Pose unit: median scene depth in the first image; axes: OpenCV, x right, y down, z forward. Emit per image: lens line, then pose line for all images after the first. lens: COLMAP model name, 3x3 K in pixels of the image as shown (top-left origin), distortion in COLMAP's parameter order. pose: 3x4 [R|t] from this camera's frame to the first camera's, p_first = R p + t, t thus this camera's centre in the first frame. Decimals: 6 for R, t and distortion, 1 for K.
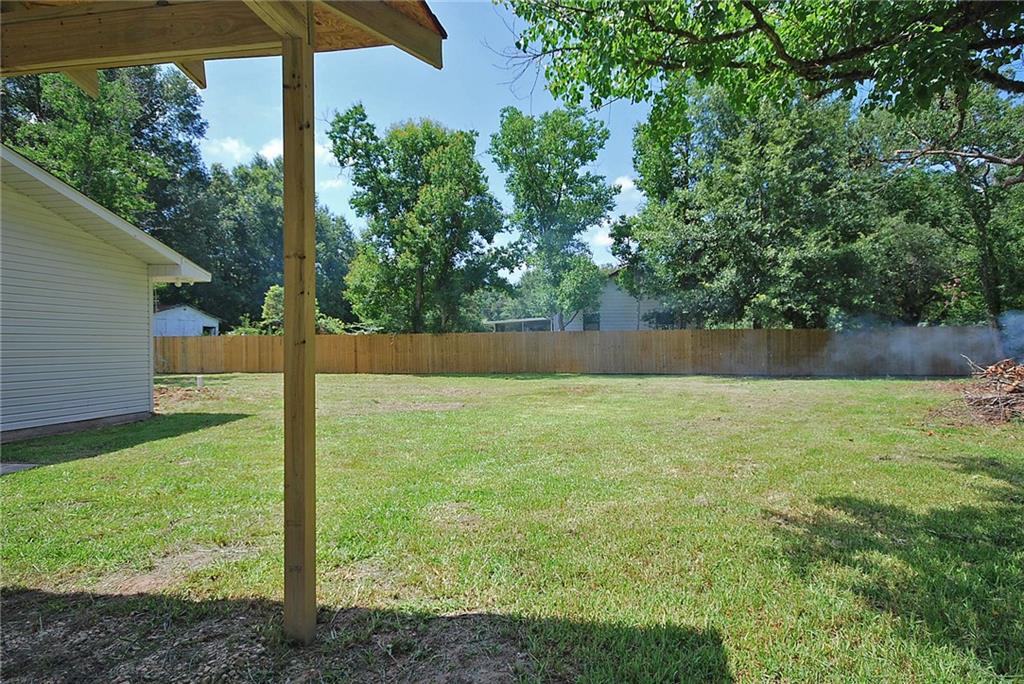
lens RADIAL K [[547.1, 0, 512.0], [0, 547.1, 342.0], [0, 0, 1]] dist [-0.001407, 0.017186]
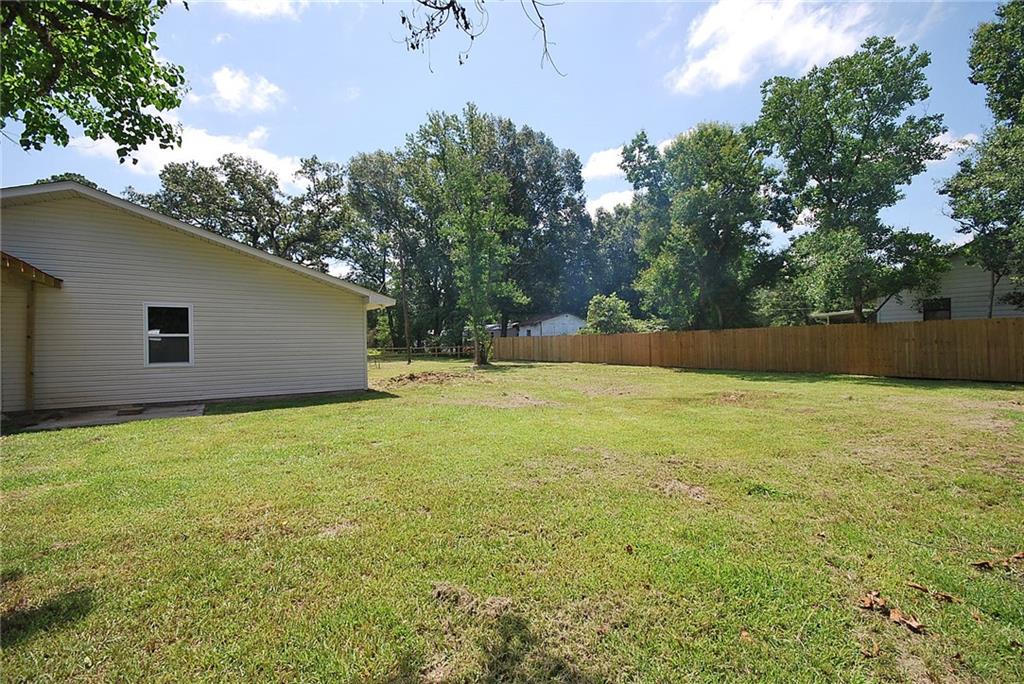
lens RADIAL K [[440.7, 0, 512.0], [0, 440.7, 342.0], [0, 0, 1]] dist [0.001622, -0.011014]
pose [[0.681212, -0.005266, -0.732068, 0.789416], [0.016049, 0.999841, 0.007743, -0.020527], [0.731910, -0.017024, 0.681188, 0.625734]]
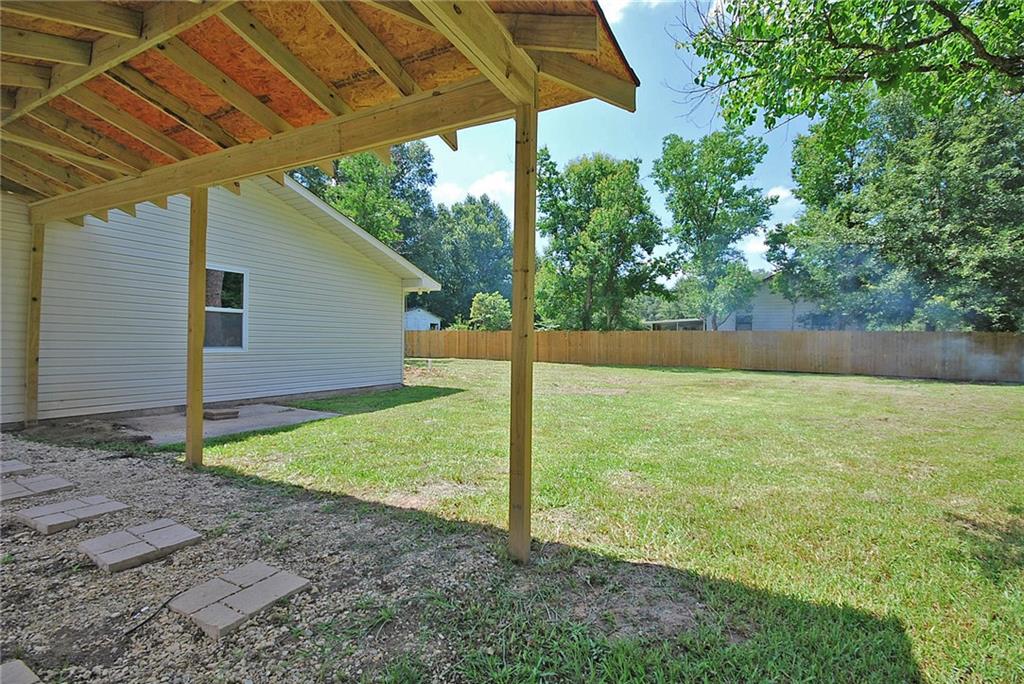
lens RADIAL K [[450.1, 0, 517.8], [0, 450.1, 342.9], [0, 0, 1]] dist [0.015111, -0.014956]
pose [[0.949979, 0.023090, -0.311459, -0.019959], [-0.019654, 0.999706, 0.014166, 0.000647], [0.311695, -0.007336, 0.950154, -0.011745]]
